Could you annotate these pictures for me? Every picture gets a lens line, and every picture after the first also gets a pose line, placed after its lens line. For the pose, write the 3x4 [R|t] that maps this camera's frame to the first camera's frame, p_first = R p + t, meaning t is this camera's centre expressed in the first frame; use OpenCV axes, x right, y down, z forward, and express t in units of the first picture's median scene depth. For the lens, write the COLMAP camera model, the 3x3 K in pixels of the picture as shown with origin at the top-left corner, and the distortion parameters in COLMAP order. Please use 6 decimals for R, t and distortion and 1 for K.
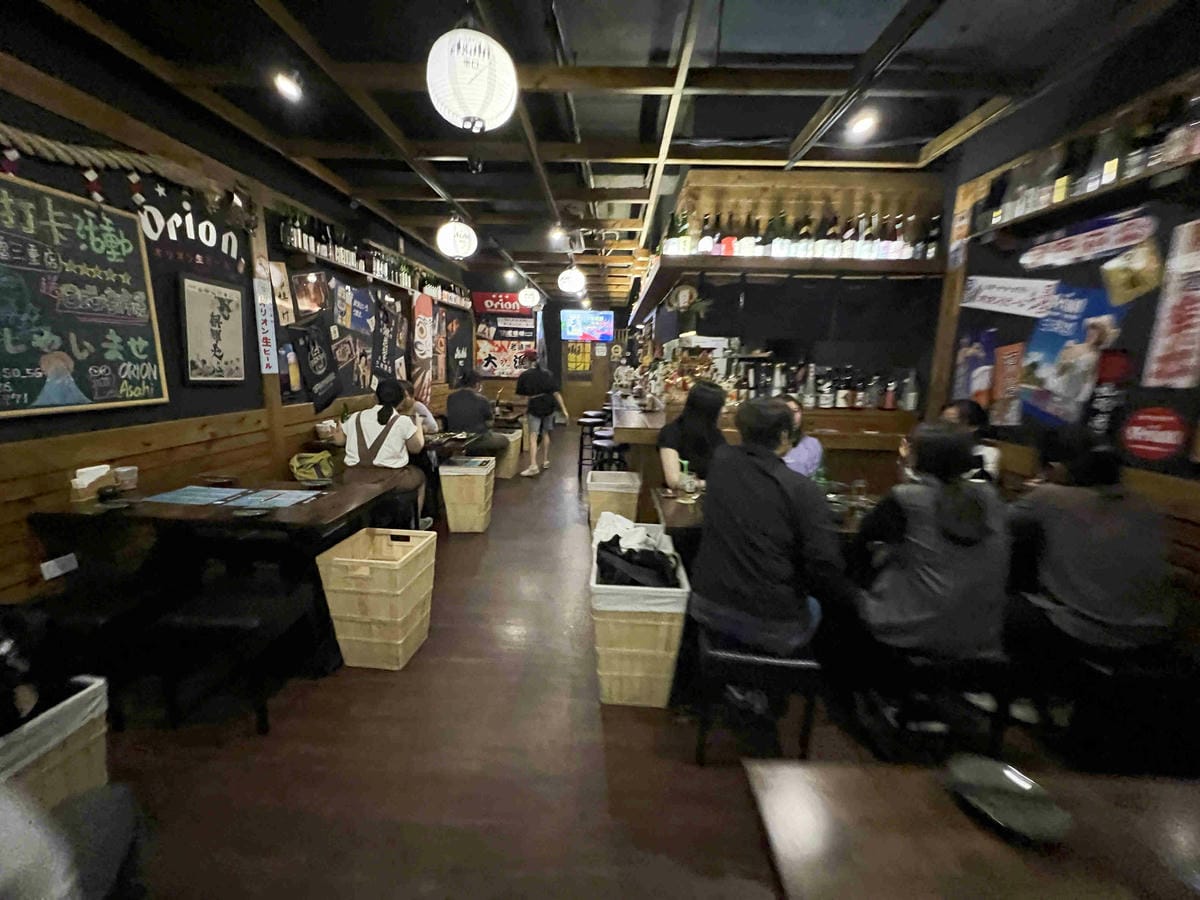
lens RADIAL K [[480.2, 0, 600.0], [0, 480.2, 450.0], [0, 0, 1]] dist [-0.004075, 0.000403]
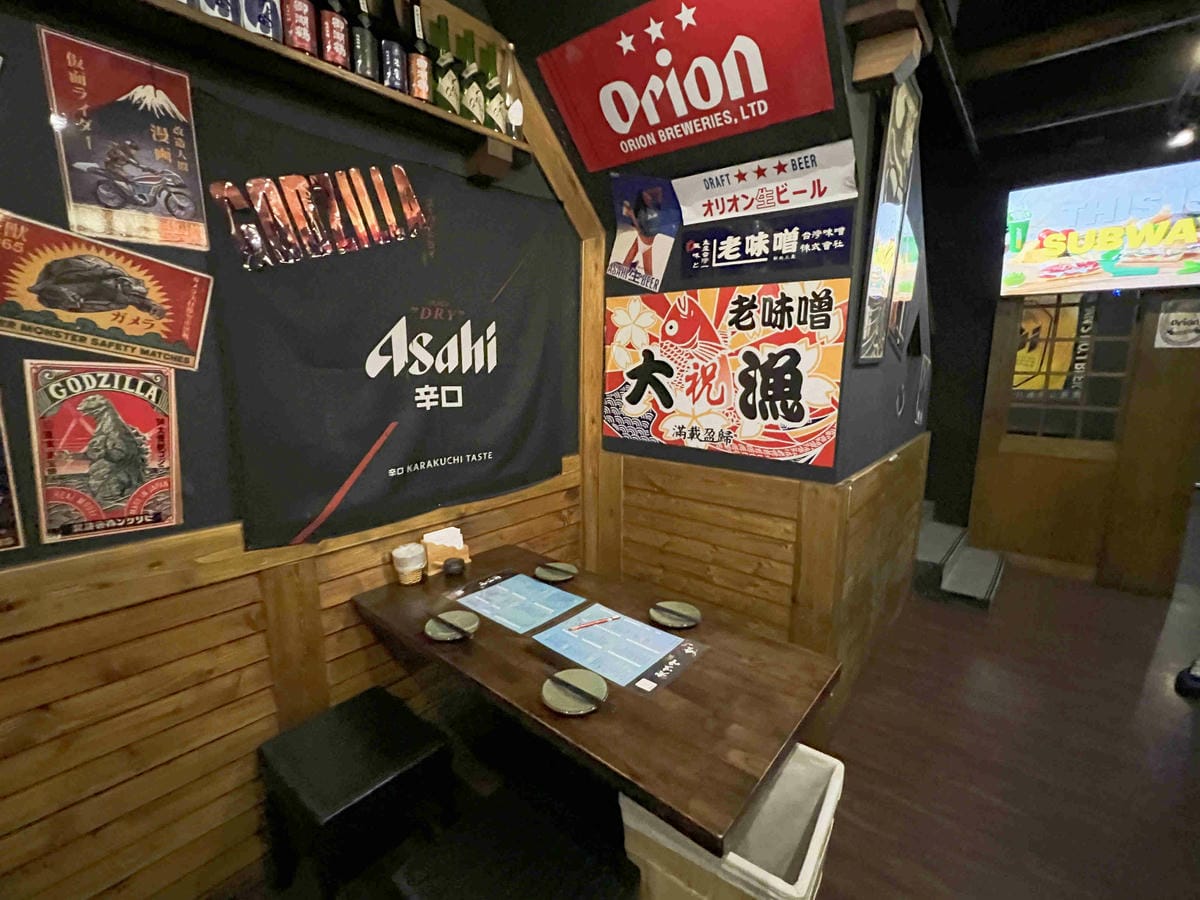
lens RADIAL K [[522.5, 0, 600.0], [0, 522.5, 450.0], [0, 0, 1]] dist [-0.001171, -0.000121]
pose [[0.777532, 0.086758, -0.622830, -0.081506], [-0.100907, 0.994816, 0.012603, -0.152379], [0.620694, 0.053048, 0.782256, 0.786578]]
